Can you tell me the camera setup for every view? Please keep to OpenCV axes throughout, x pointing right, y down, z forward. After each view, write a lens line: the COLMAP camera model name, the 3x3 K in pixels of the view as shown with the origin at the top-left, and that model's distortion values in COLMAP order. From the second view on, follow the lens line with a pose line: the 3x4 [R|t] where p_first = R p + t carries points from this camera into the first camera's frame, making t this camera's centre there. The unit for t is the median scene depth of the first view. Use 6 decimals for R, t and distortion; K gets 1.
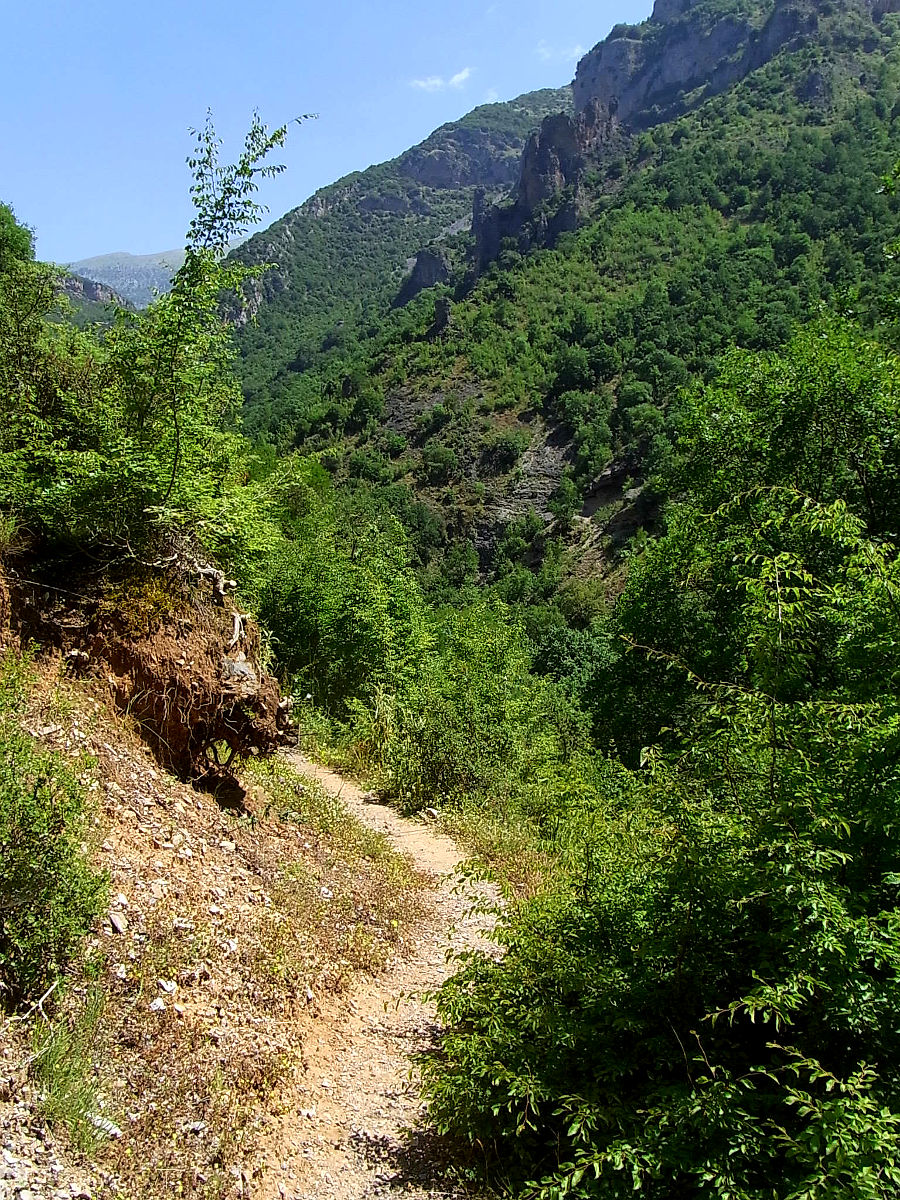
lens RADIAL K [[1109.3, 0, 450.0], [0, 1109.3, 600.0], [0, 0, 1]] dist [-0.064254, 0.193936]
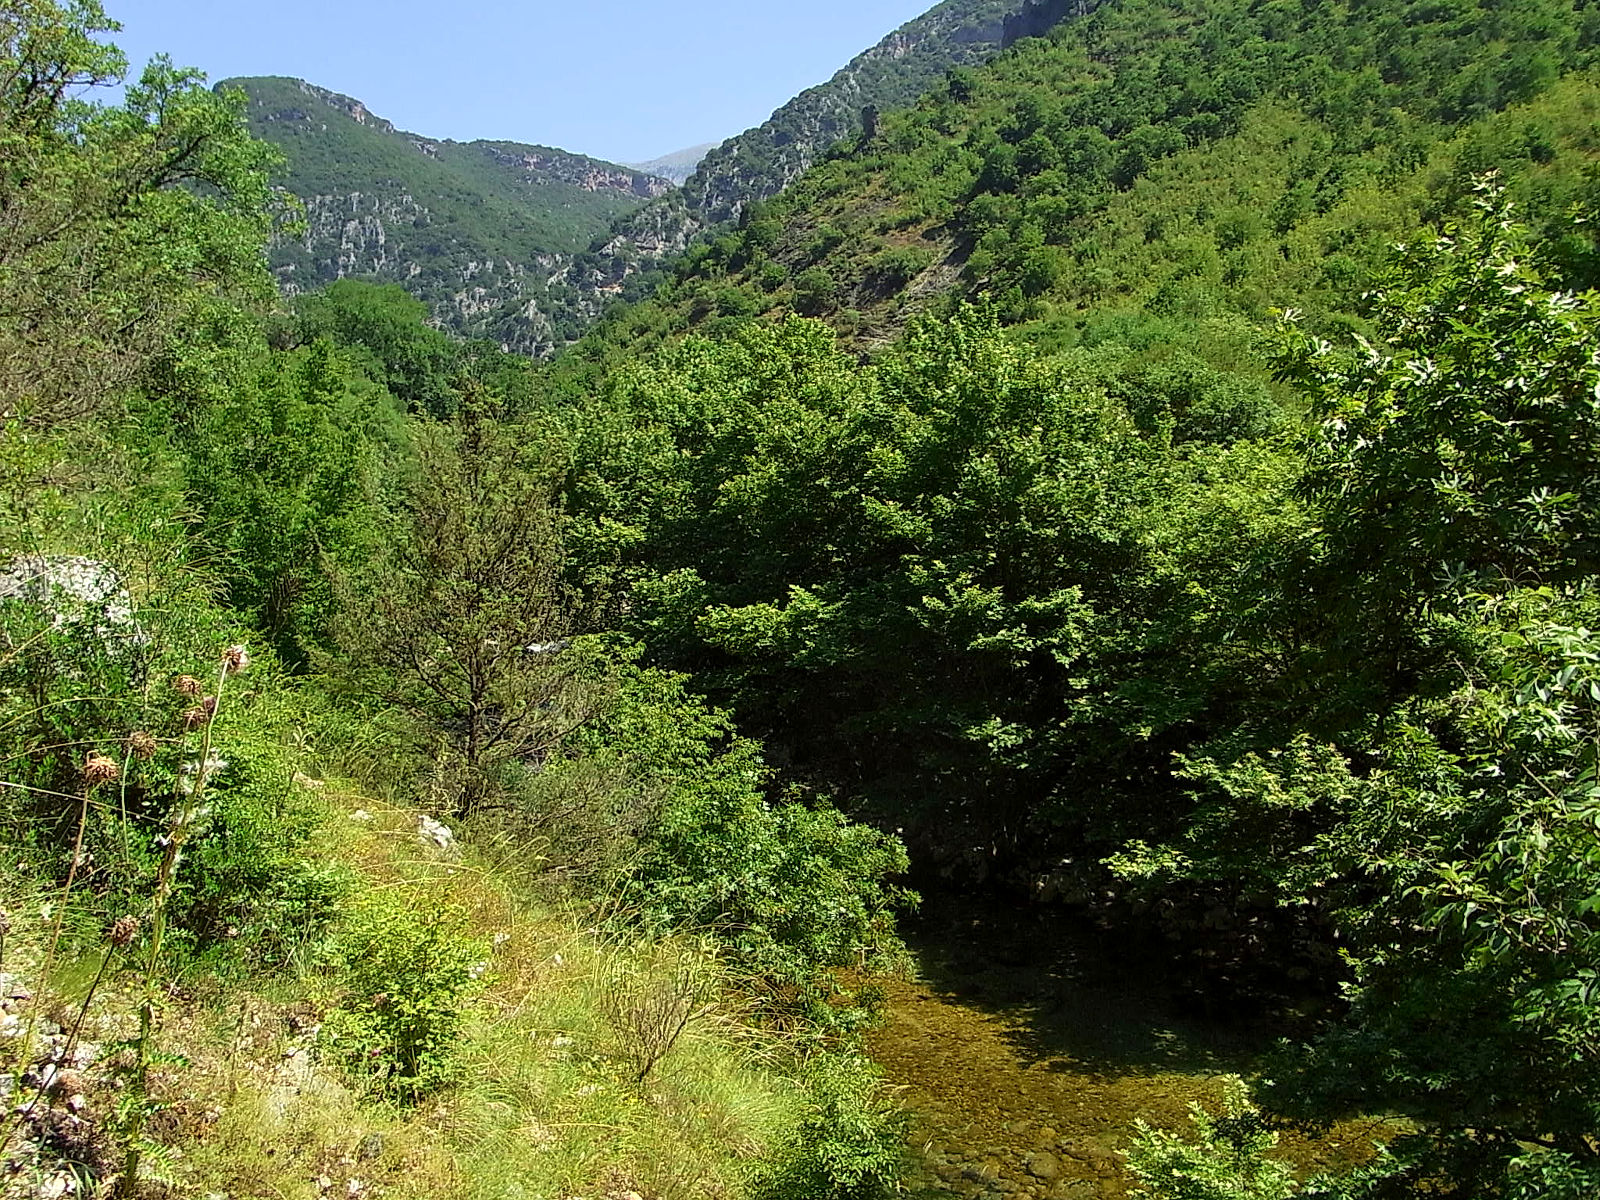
lens RADIAL K [[1479.0, 0, 800.0], [0, 1479.0, 600.0], [0, 0, 1]] dist [-0.064254, 0.193936]
pose [[0.967818, -0.009054, -0.251488, 0.221239], [0.010094, 0.999945, 0.002846, 0.088963], [0.251448, -0.005293, 0.967856, -0.057582]]
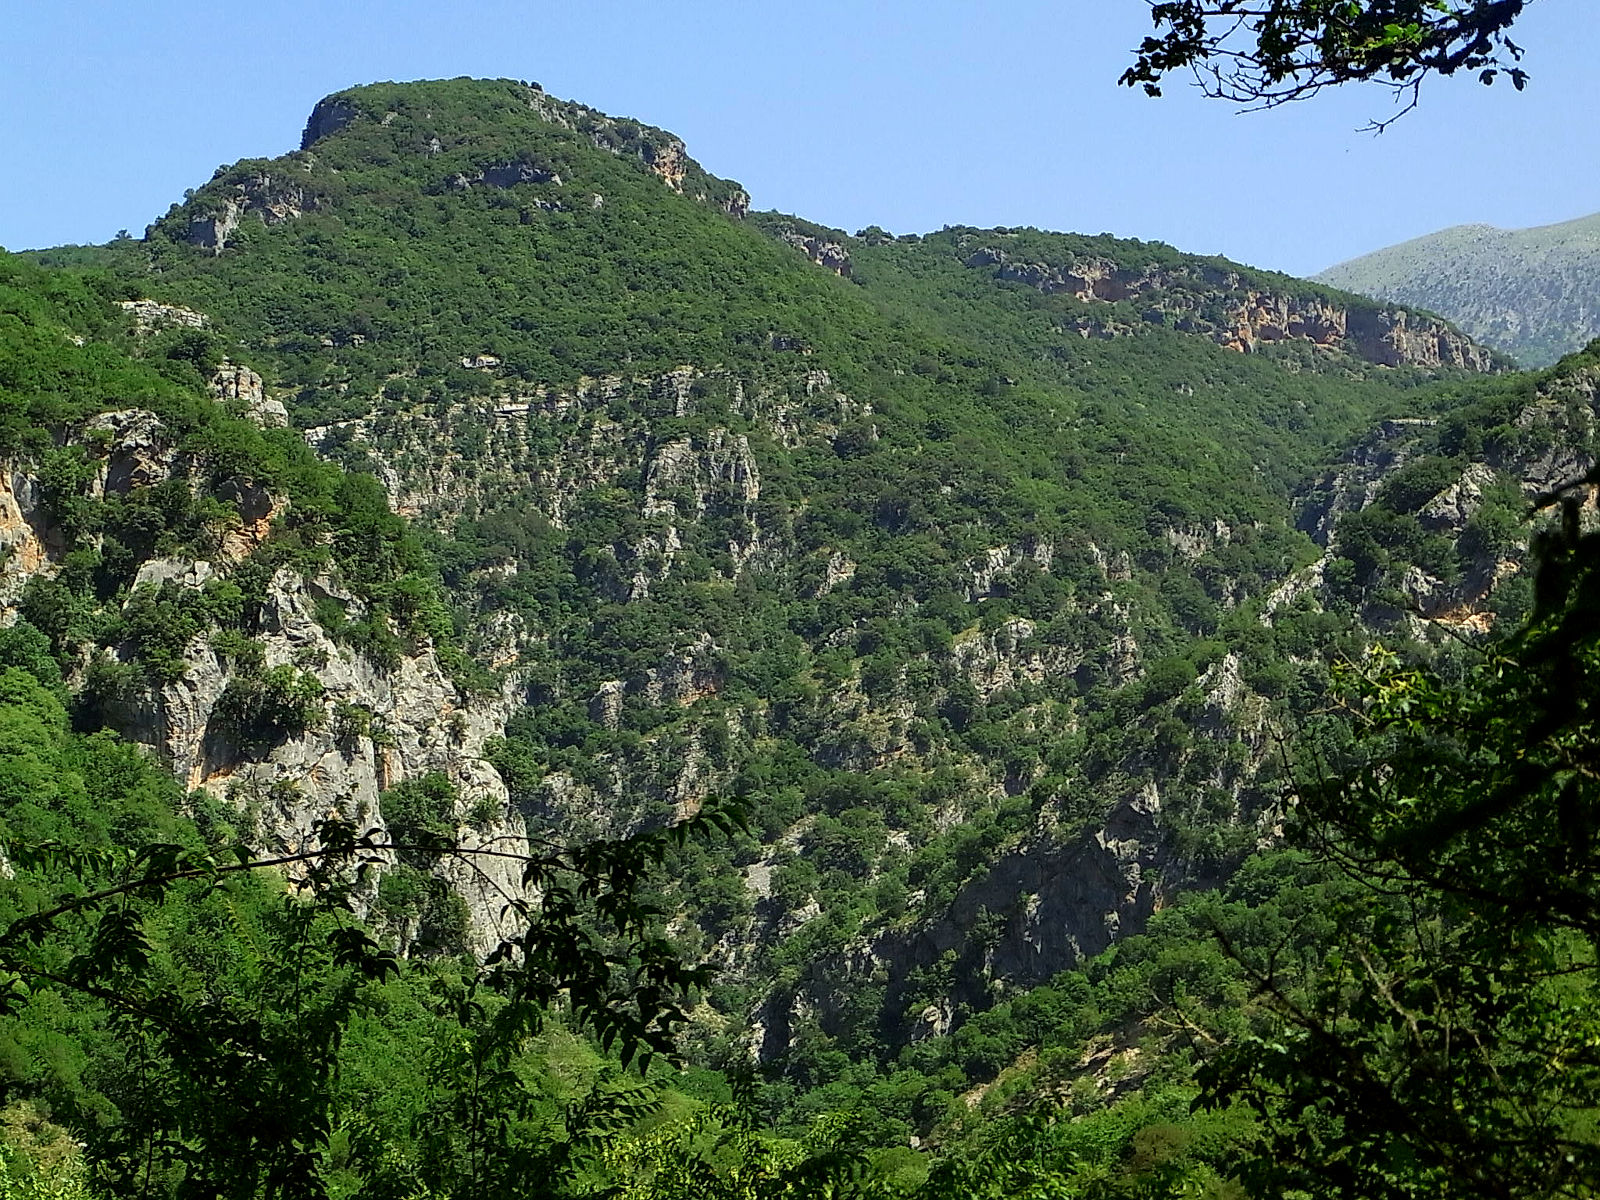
lens RADIAL K [[3754.1, 0, 800.0], [0, 3754.1, 600.0], [0, 0, 1]] dist [0.332081, -0.354466]
pose [[0.895272, -0.074089, -0.439317, -0.099955], [-0.018480, 0.979051, -0.202773, -0.002470], [0.445137, 0.189656, 0.875148, 0.232777]]
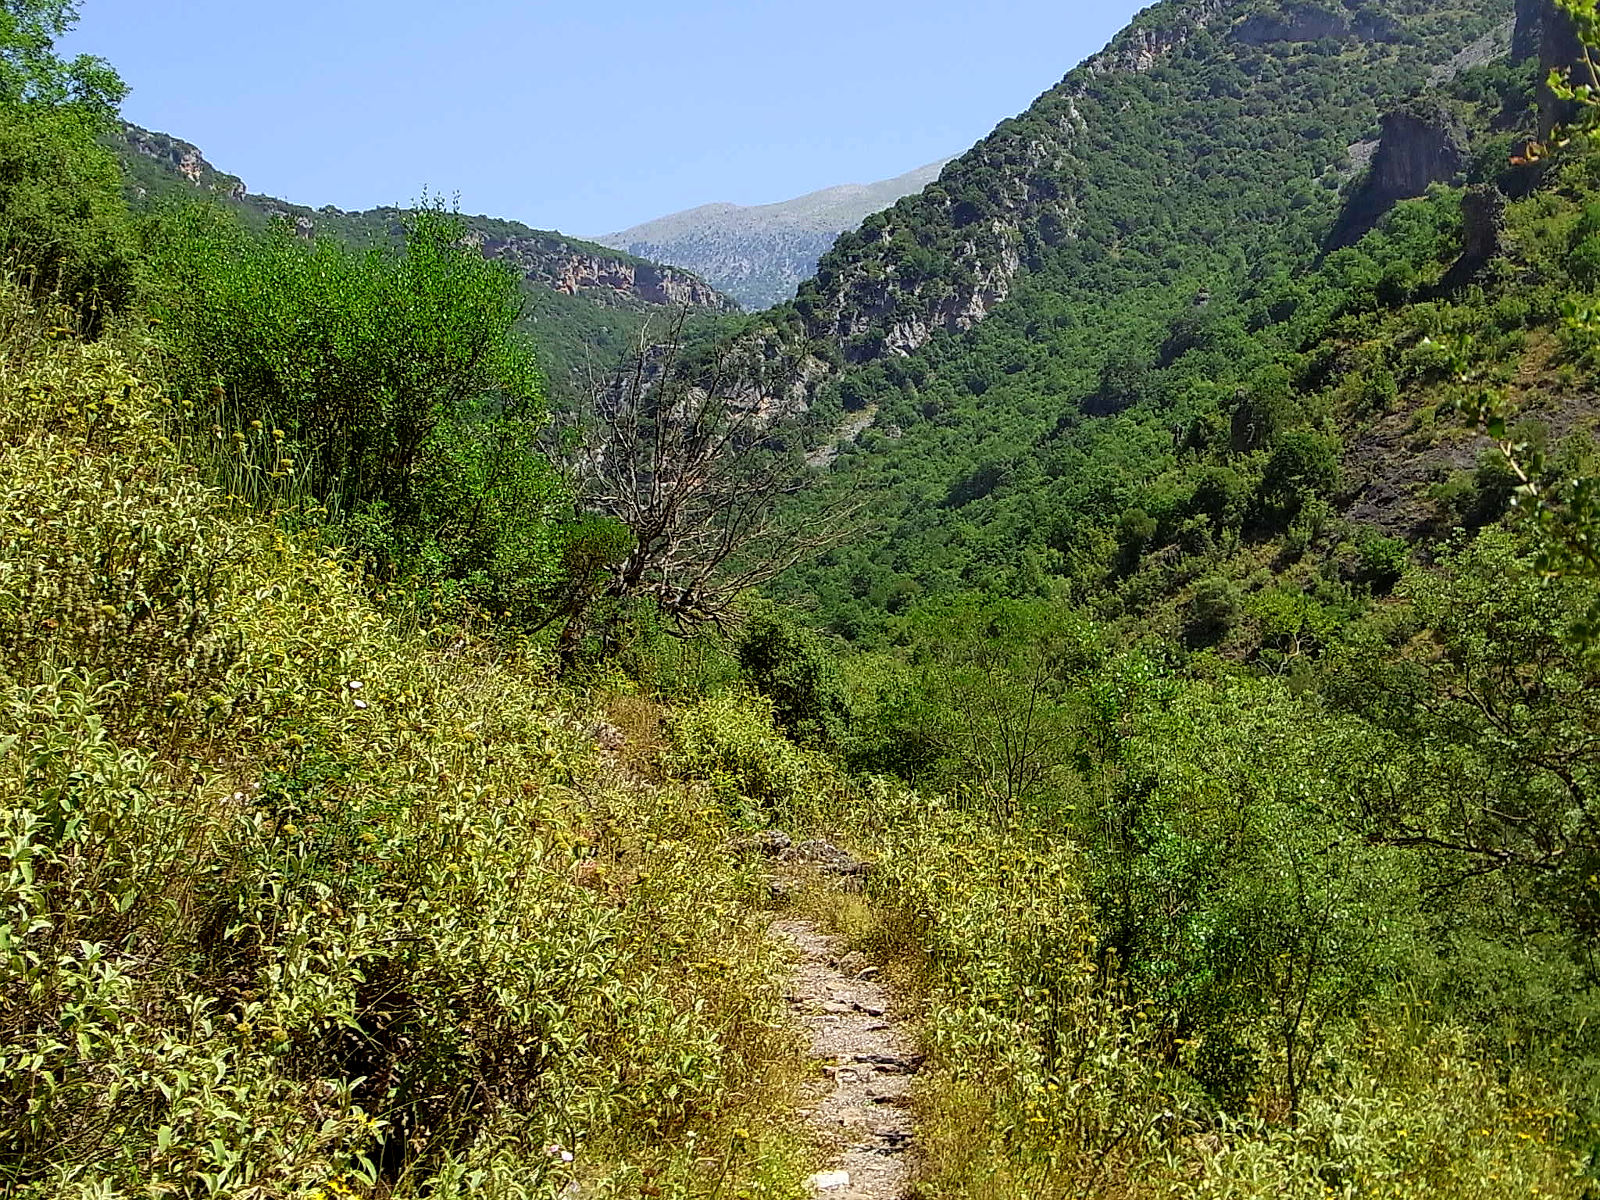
lens RADIAL K [[2463.7, 0, 761.2], [0, 2463.7, 606.3], [0, 0, 1]] dist [0.144606, -0.159225]
pose [[0.962322, -0.044464, -0.268254, -0.022903], [0.008641, 0.991042, -0.133270, -0.008997], [0.271776, 0.125931, 0.954085, 0.101736]]
